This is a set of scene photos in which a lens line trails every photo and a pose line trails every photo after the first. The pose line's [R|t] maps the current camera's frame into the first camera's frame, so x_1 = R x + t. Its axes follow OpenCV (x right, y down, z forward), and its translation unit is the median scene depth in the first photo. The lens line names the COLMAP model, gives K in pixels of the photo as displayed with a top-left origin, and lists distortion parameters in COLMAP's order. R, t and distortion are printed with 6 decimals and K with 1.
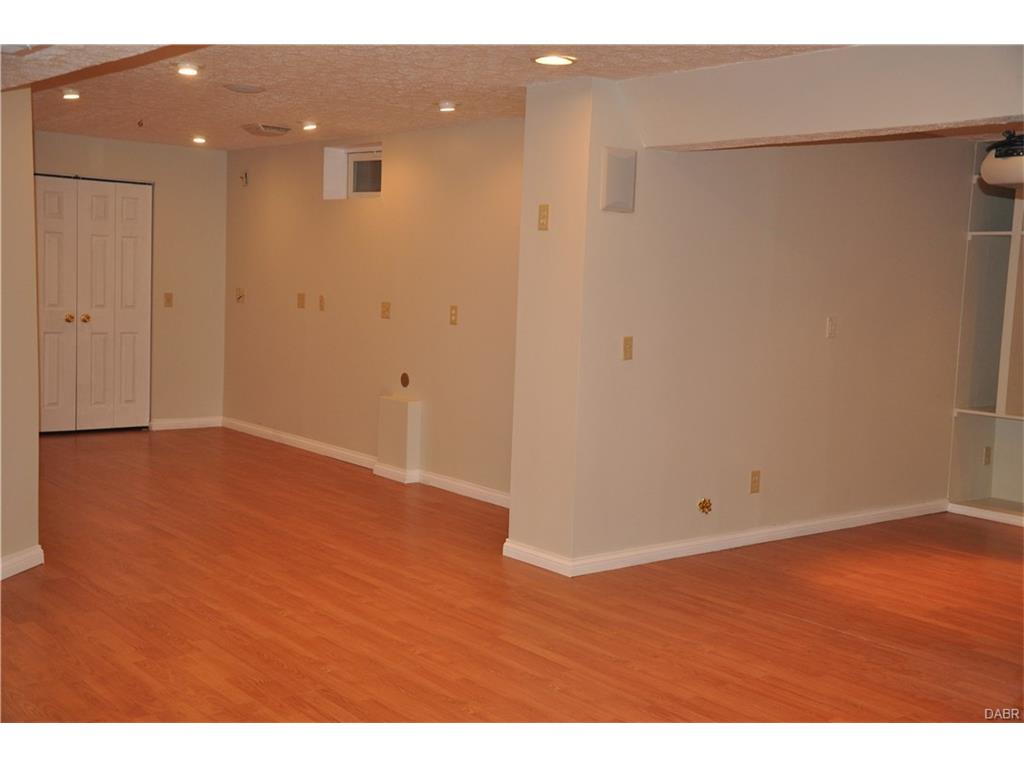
lens RADIAL K [[1192.4, 0, 512.0], [0, 1192.4, 384.0], [0, 0, 1]] dist [-0.002400, 0.348242]
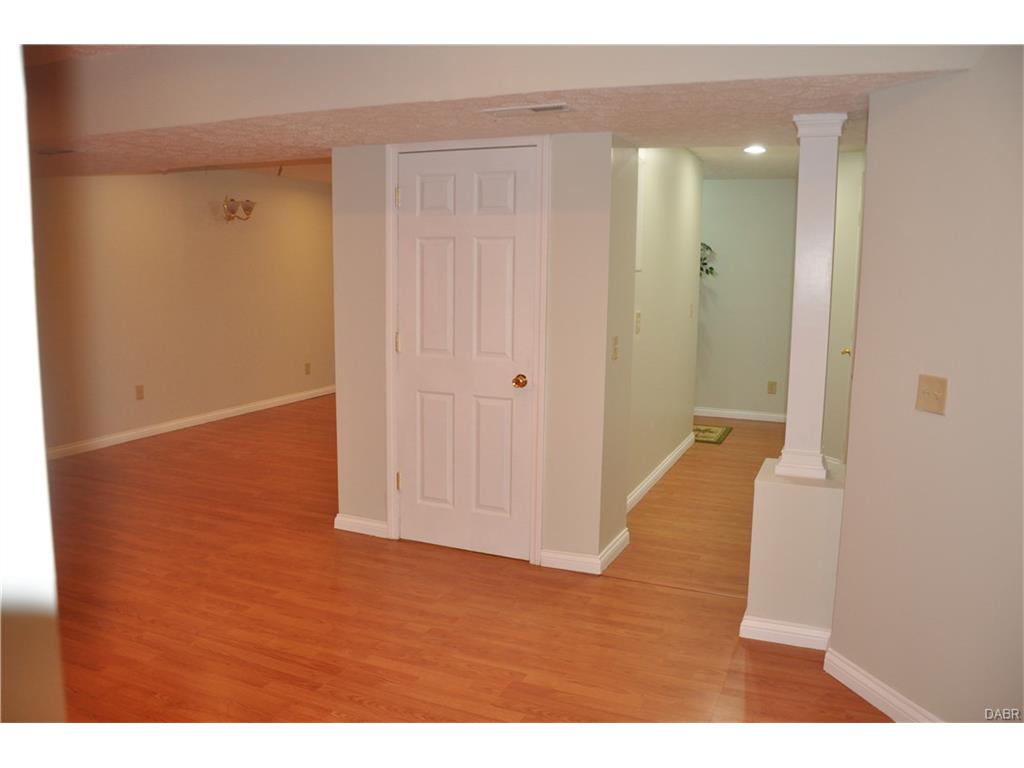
lens RADIAL K [[796.8, 0, 512.0], [0, 796.8, 384.0], [0, 0, 1]] dist [-0.159248, 0.116026]
pose [[-0.883785, 0.019410, -0.467490, -0.000820], [-0.091189, 0.972835, 0.212782, -0.110224], [0.458921, 0.230684, -0.858007, 1.137366]]
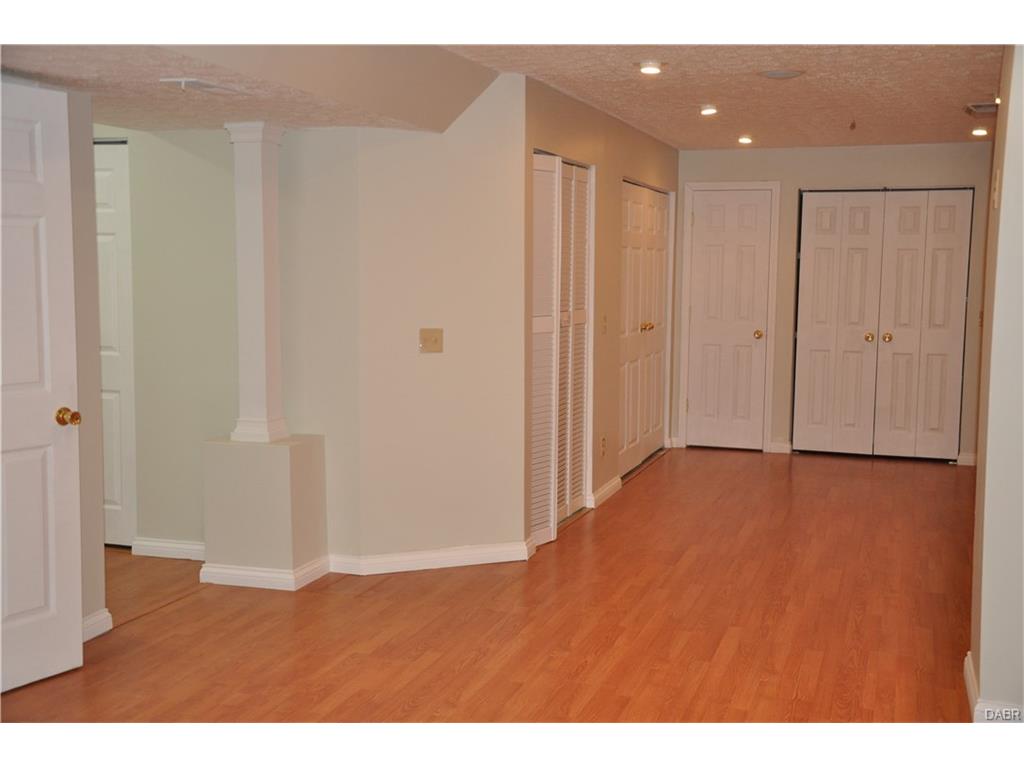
lens RADIAL K [[1192.4, 0, 512.0], [0, 1192.4, 384.0], [0, 0, 1]] dist [-0.002400, 0.348242]
pose [[0.542051, 0.052425, -0.838709, 0.468312], [-0.070984, 0.997342, 0.016465, -0.021553], [0.837342, 0.050610, 0.544331, 0.406062]]
